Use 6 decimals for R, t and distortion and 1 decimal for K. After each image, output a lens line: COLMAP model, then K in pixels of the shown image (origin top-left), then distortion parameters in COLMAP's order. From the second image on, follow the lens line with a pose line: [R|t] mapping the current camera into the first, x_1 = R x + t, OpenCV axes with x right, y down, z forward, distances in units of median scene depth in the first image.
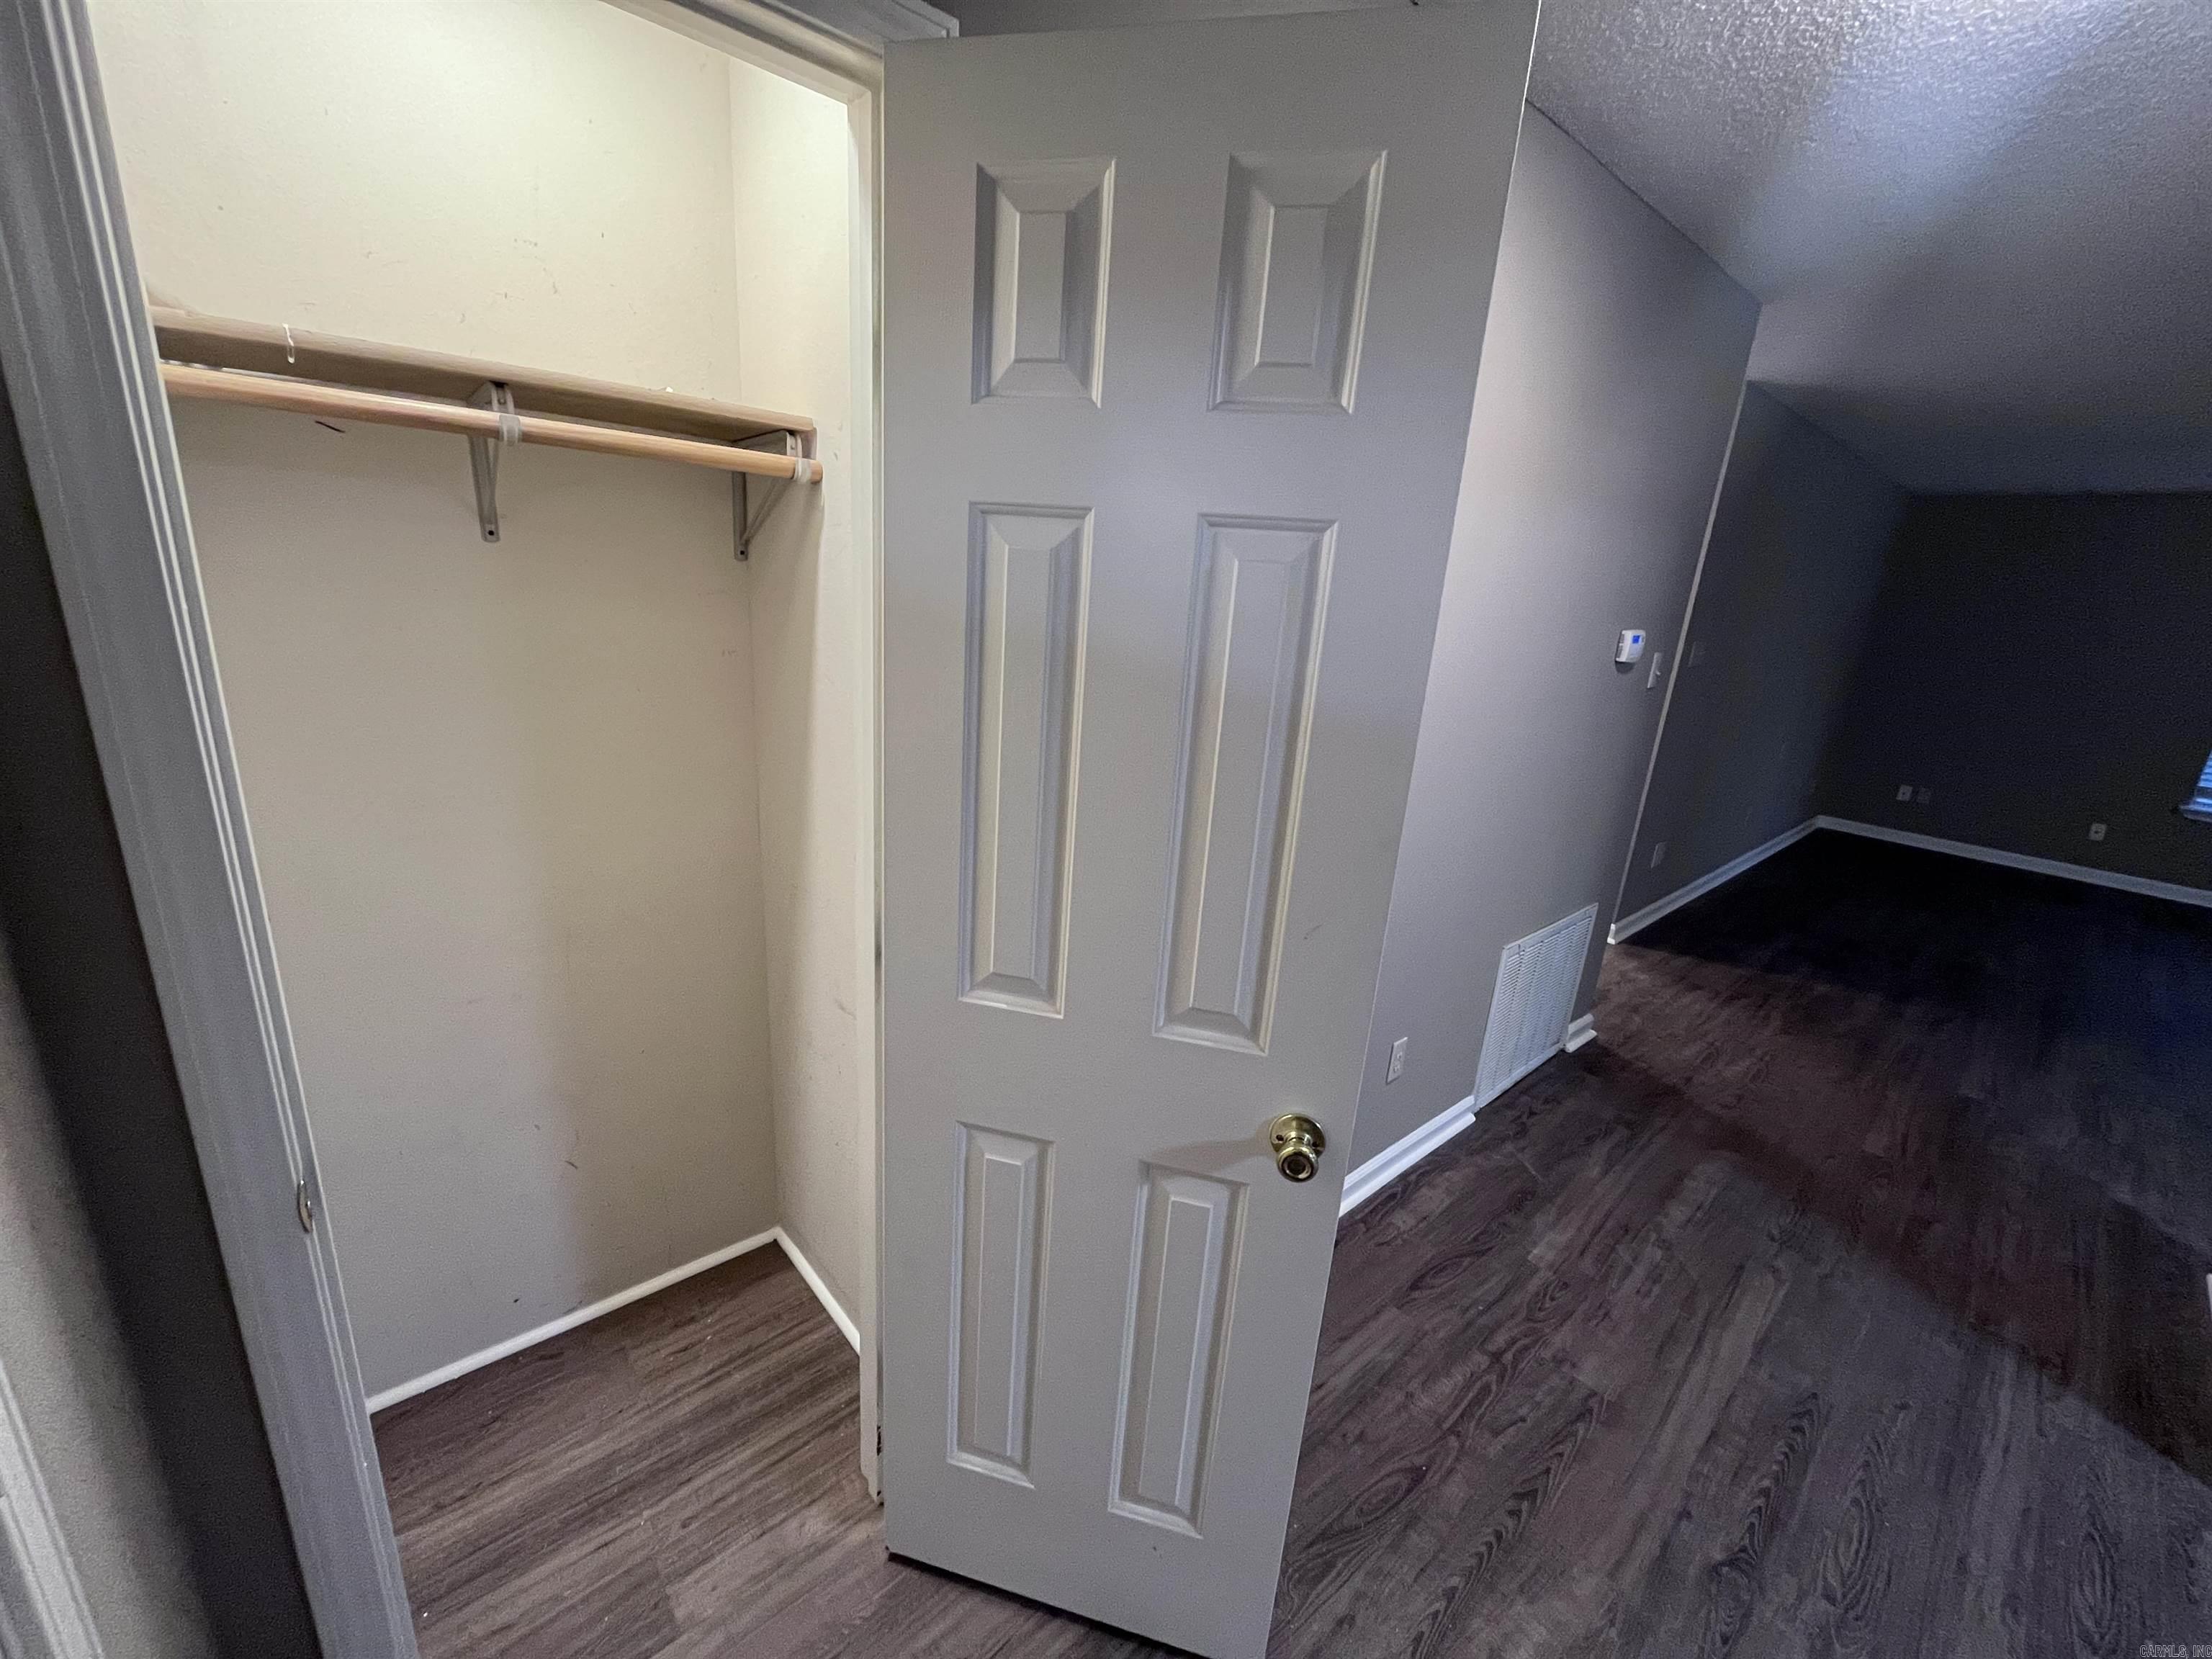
lens RADIAL K [[892.9, 0, 1104.8], [0, 892.9, 829.4], [0, 0, 1]] dist [-0.003127, -0.000029]
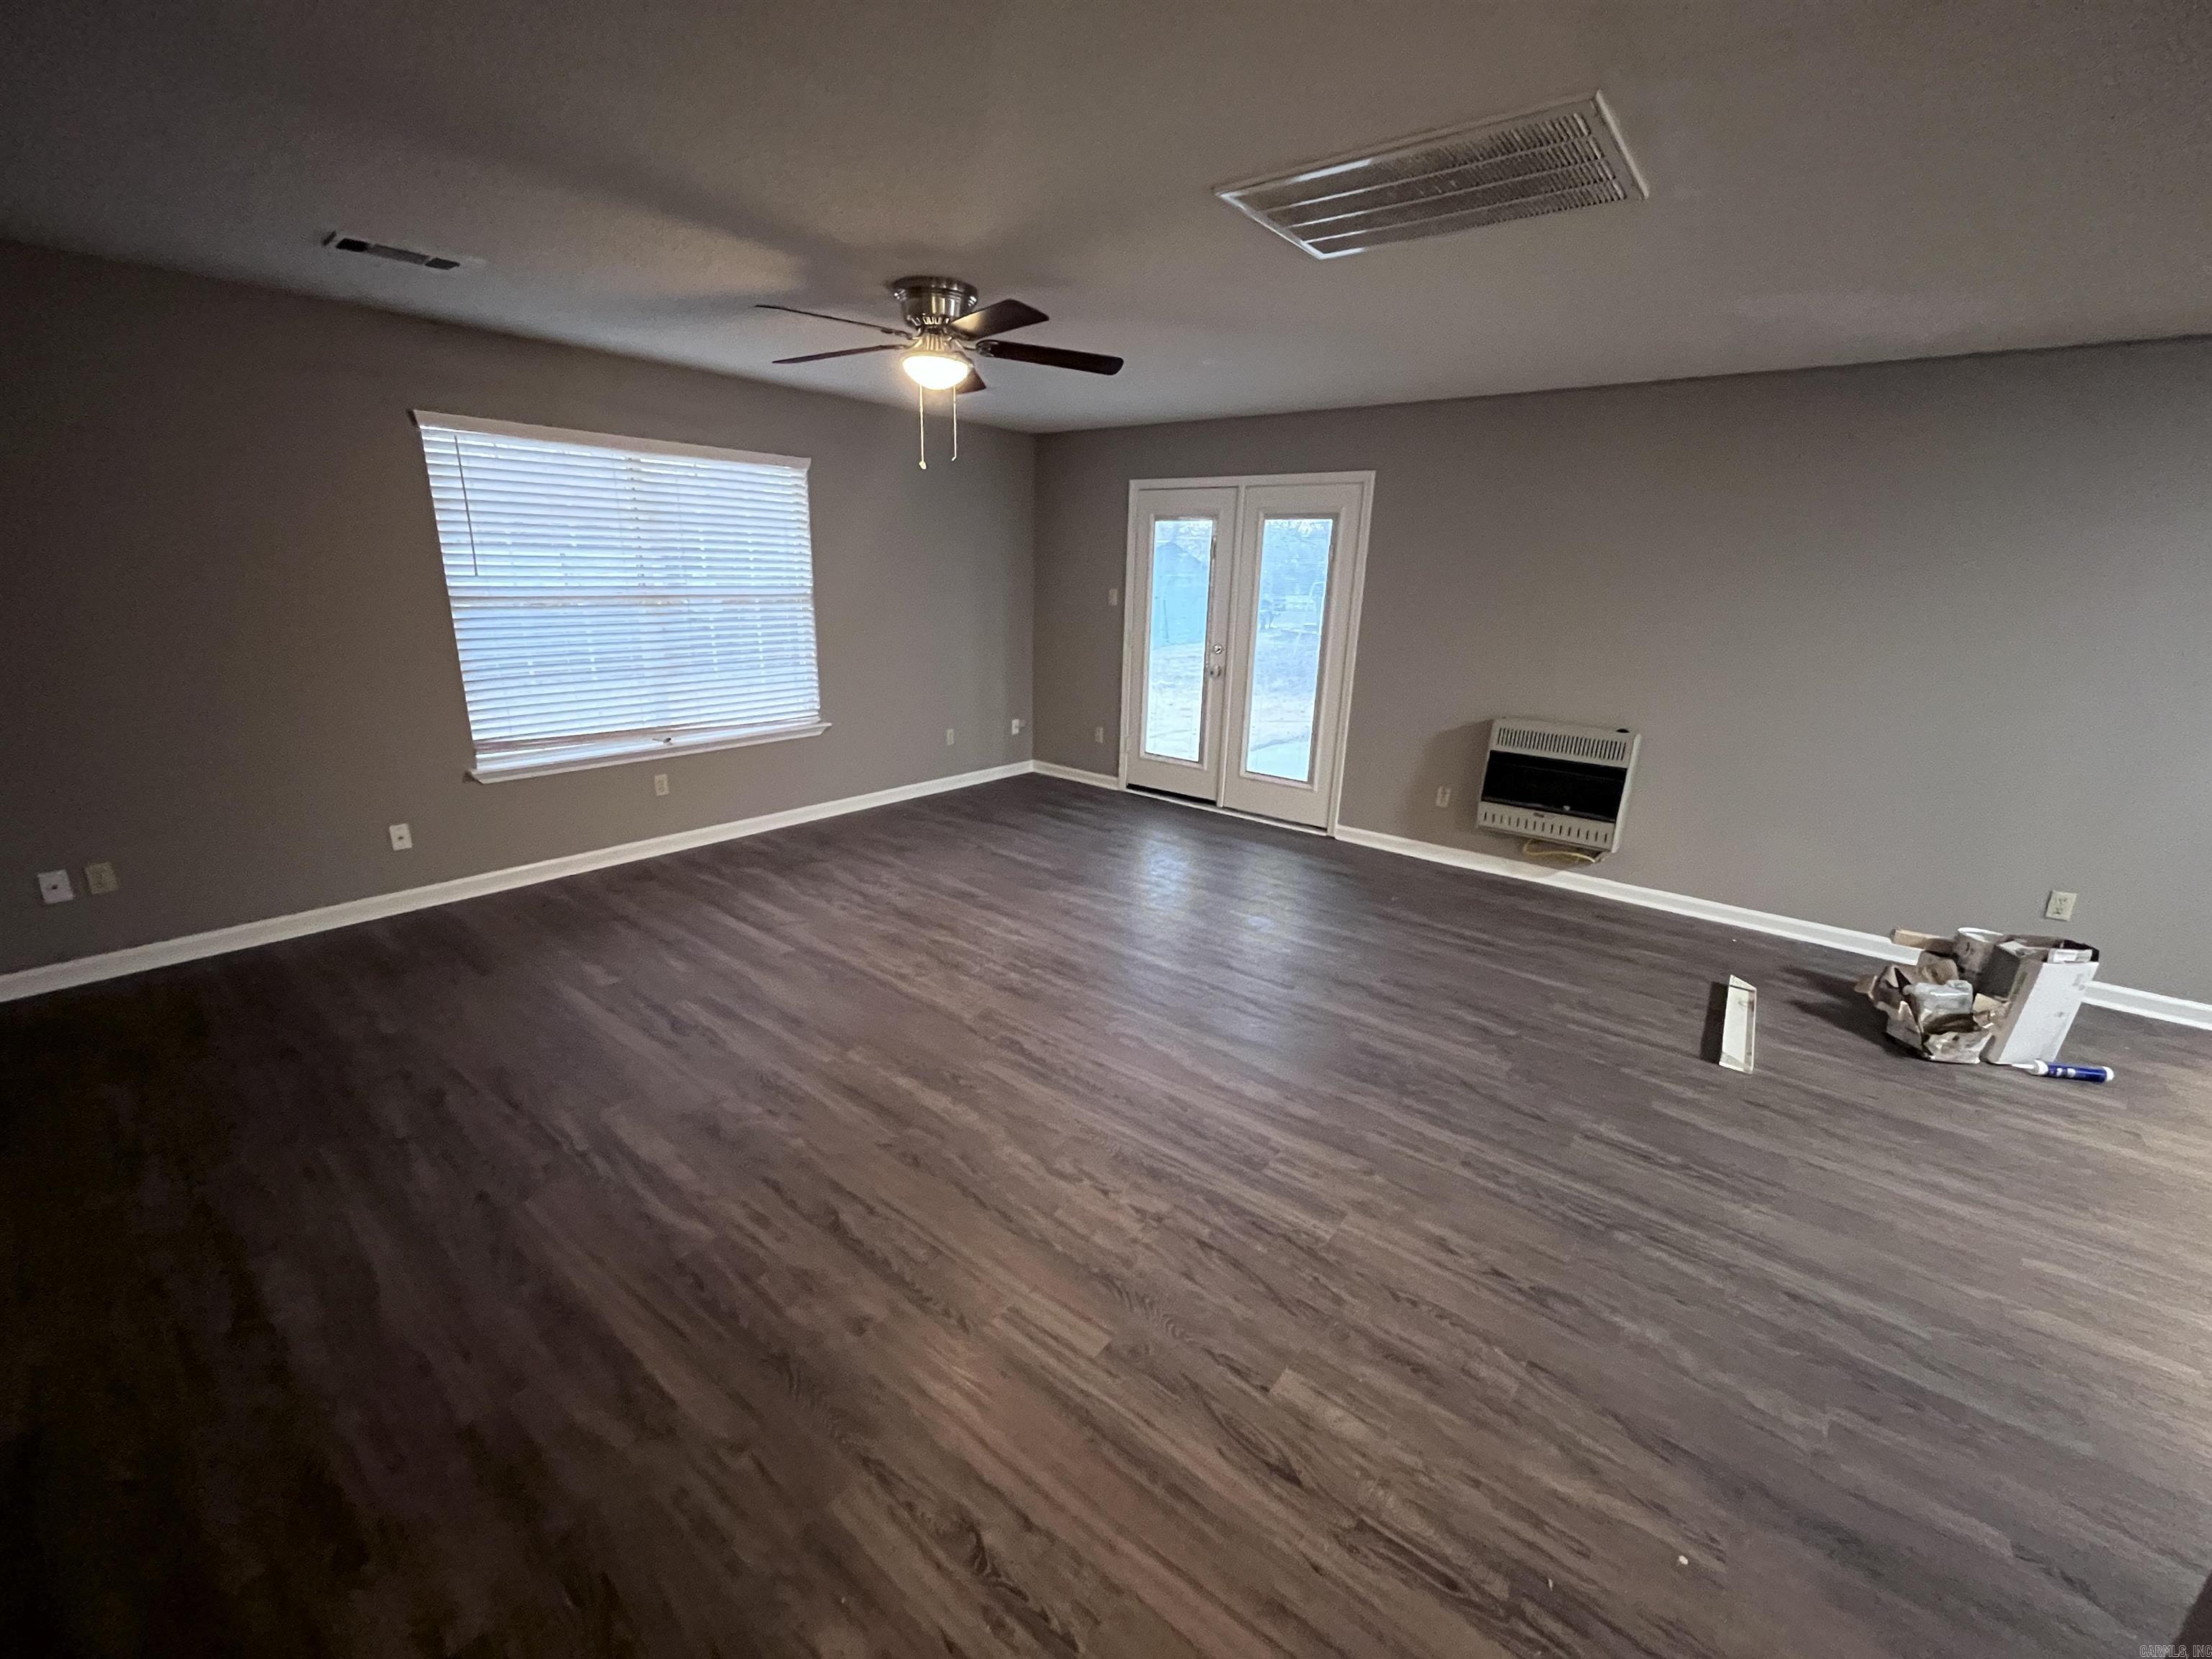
lens RADIAL K [[892.9, 0, 1104.8], [0, 892.9, 829.4], [0, 0, 1]] dist [-0.003127, -0.000029]
pose [[-0.172787, -0.350118, 0.920631, 1.036850], [0.234478, 0.893197, 0.383692, -0.334119], [-0.956642, 0.282165, -0.072238, 1.357766]]
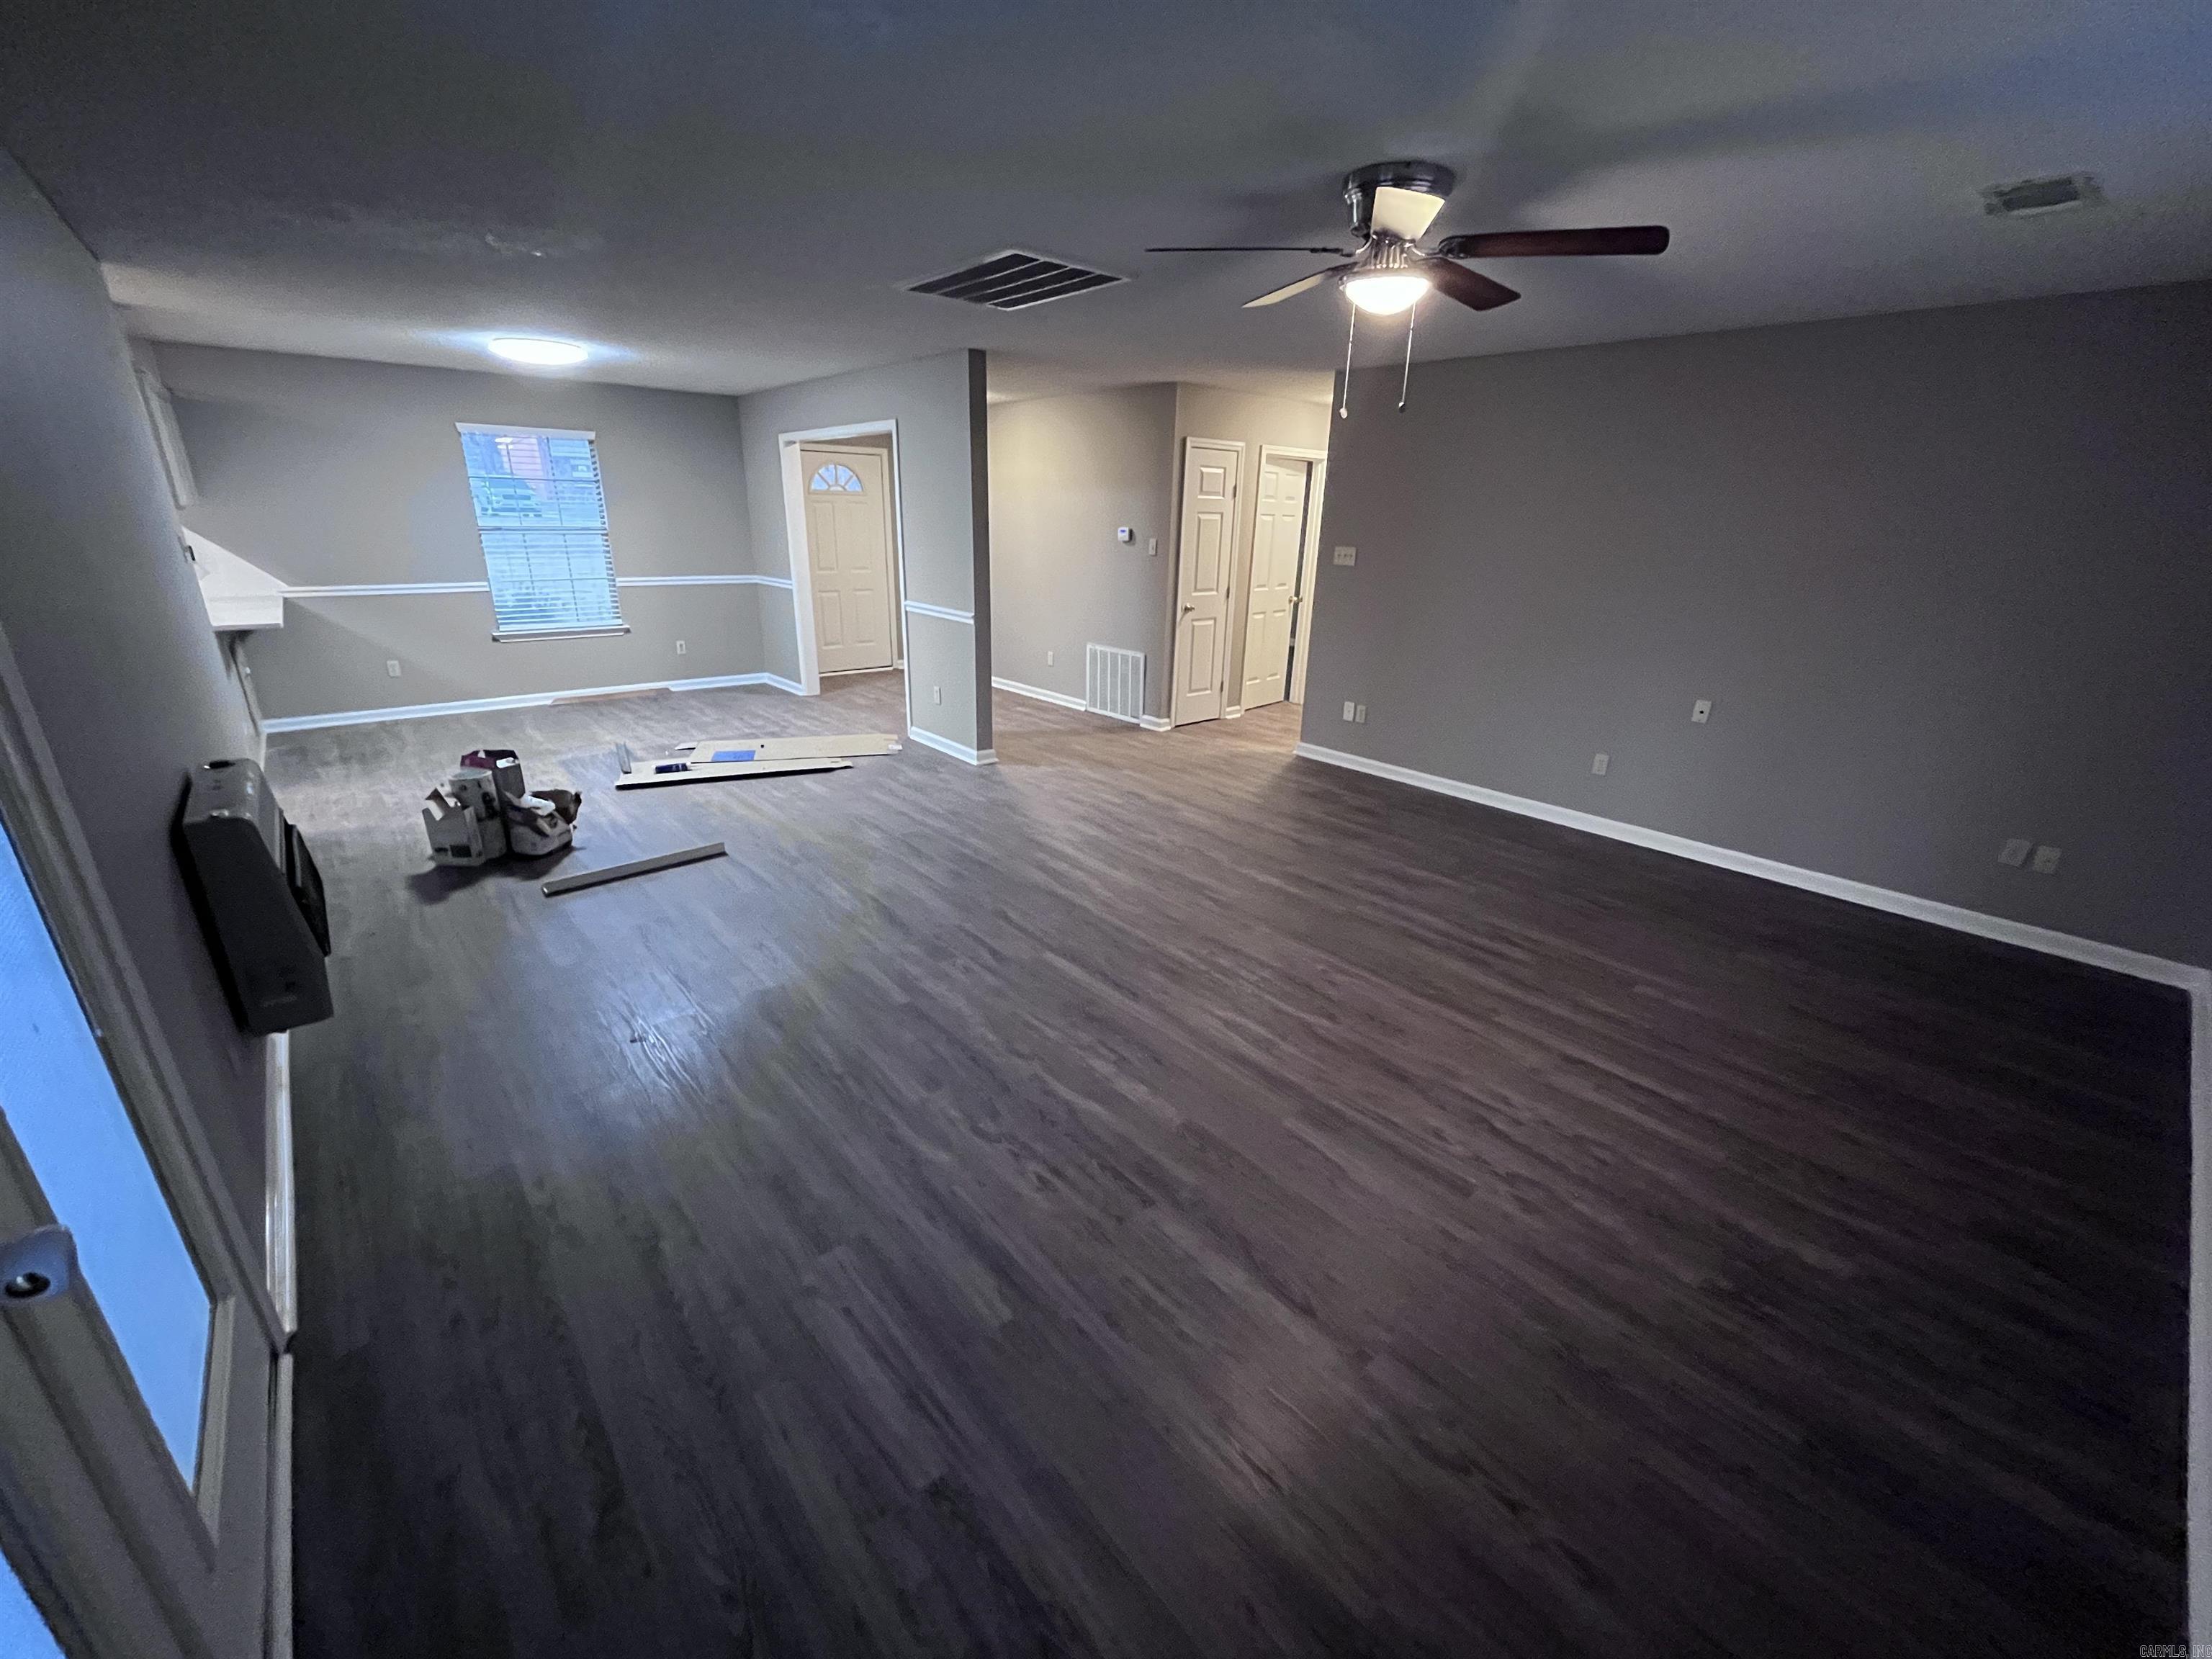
lens RADIAL K [[890.9, 0, 1109.5], [0, 890.9, 833.1], [0, 0, 1]] dist [-0.002460, -0.000023]
pose [[0.001958, 0.276971, -0.960876, 3.678226], [-0.303665, 0.915669, 0.263321, -0.089103], [0.952777, 0.291269, 0.085899, 1.100863]]
